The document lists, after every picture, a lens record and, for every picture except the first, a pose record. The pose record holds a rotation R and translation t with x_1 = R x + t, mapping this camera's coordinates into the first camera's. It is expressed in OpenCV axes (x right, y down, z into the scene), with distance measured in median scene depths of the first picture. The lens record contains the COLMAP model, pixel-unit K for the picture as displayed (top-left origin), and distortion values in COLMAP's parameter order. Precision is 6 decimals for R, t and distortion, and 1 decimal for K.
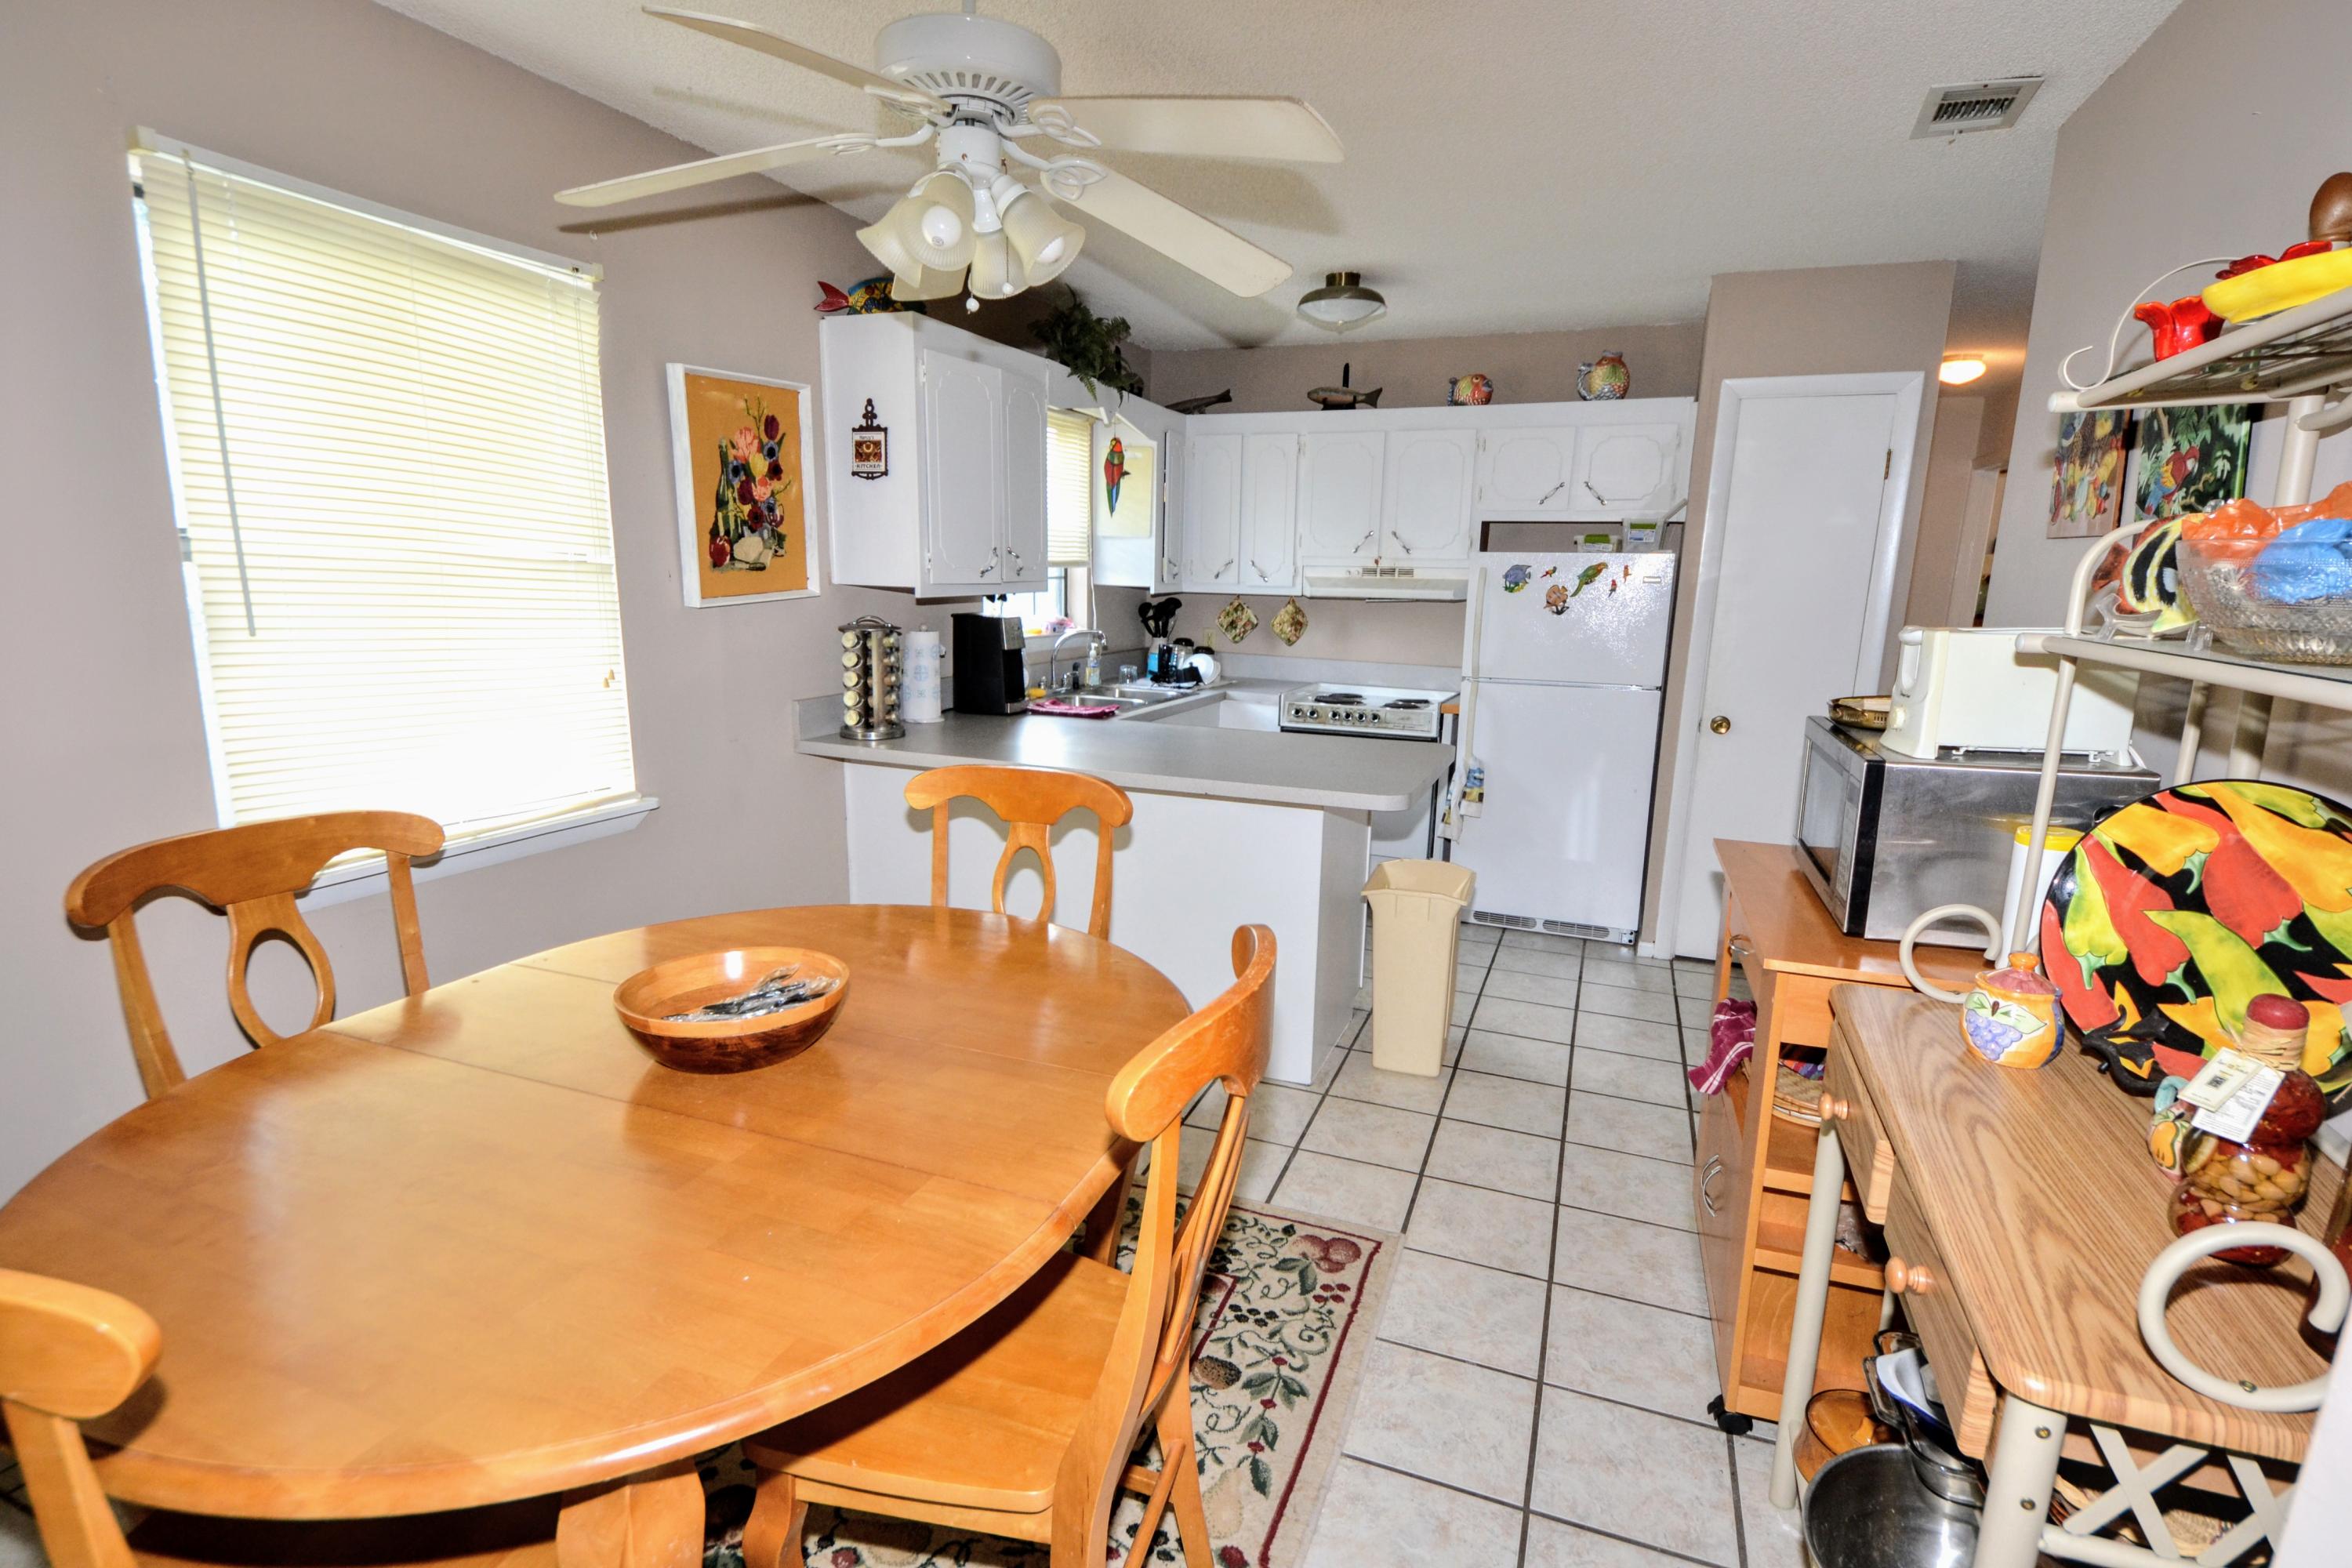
lens RADIAL K [[1135.7, 0, 1159.1], [0, 1135.7, 781.5], [0, 0, 1]] dist [0.020273, 0.000232]
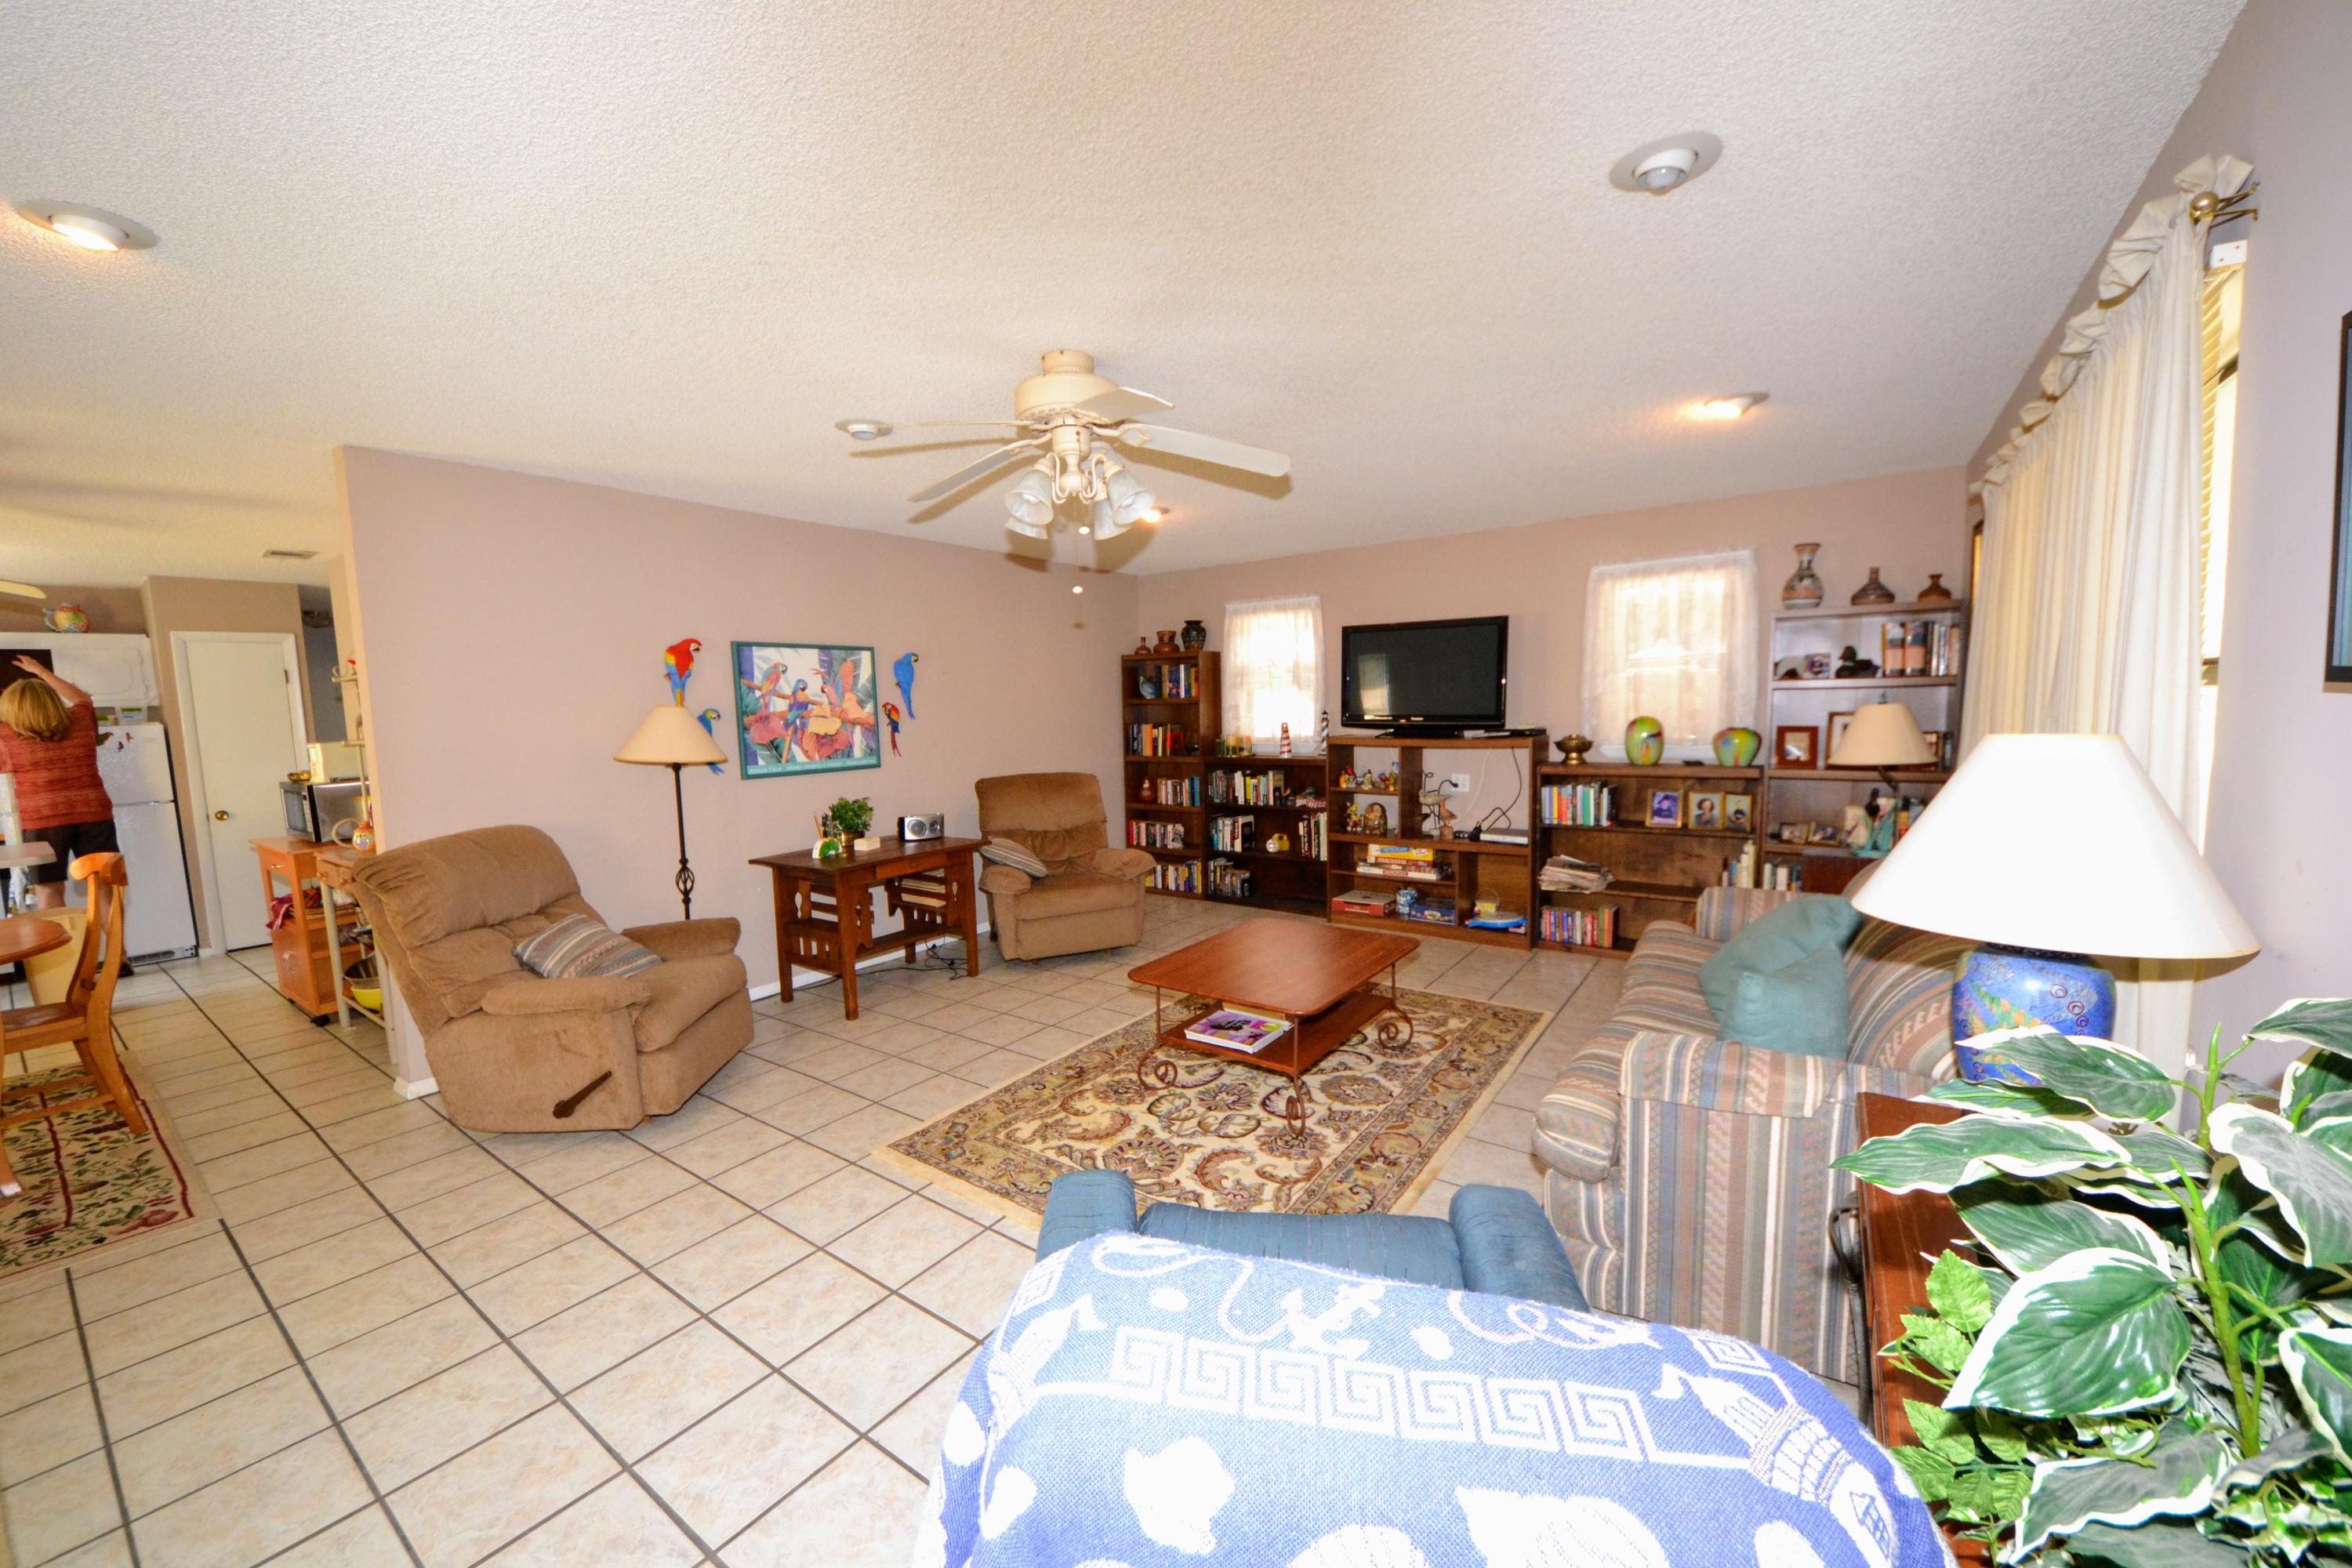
lens RADIAL K [[870.0, 0, 1170.3], [0, 870.0, 786.9], [0, 0, 1]] dist [0.001050, -0.007122]
pose [[0.233741, -0.125524, 0.964162, -0.459510], [0.221176, 0.972499, 0.072990, 0.135841], [-0.946809, 0.196189, 0.255076, -0.763356]]
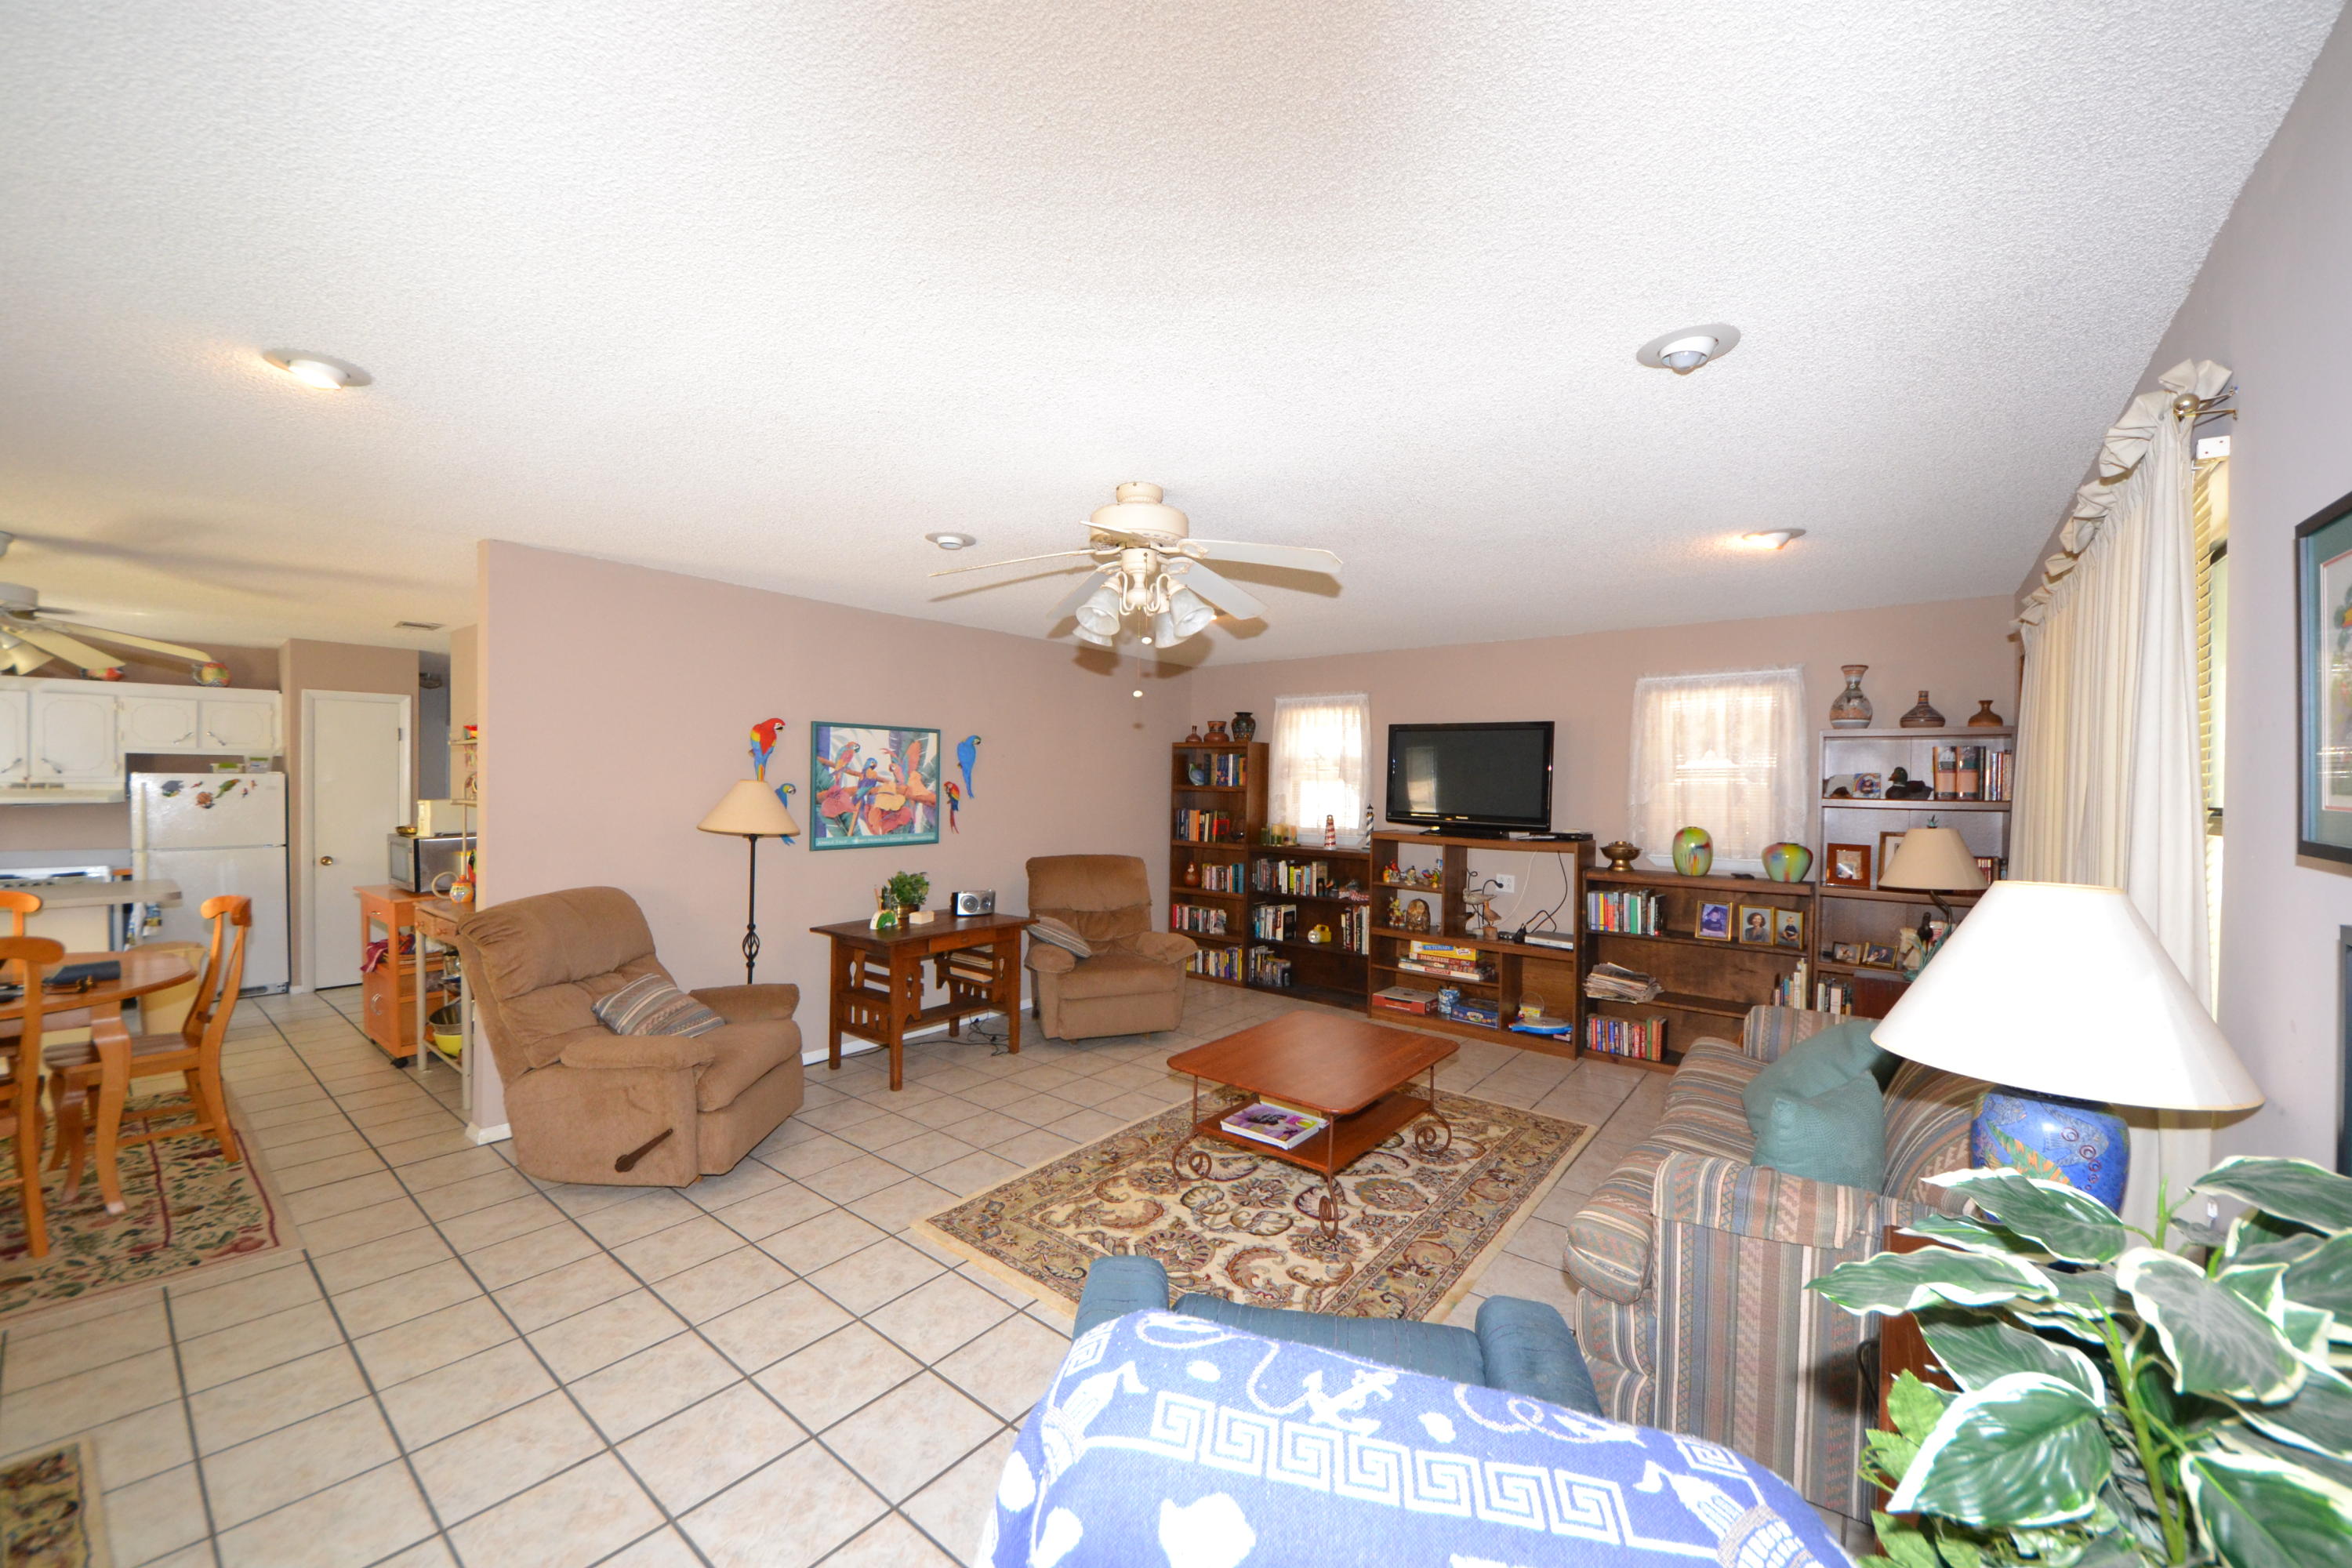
lens RADIAL K [[870.0, 0, 1170.8], [0, 870.0, 790.4], [0, 0, 1]] dist [0.001050, -0.007122]
pose [[0.286641, -0.030034, 0.957567, -0.489147], [0.180392, 0.983322, -0.023158, 0.123413], [-0.940901, 0.179376, 0.287279, -0.771055]]
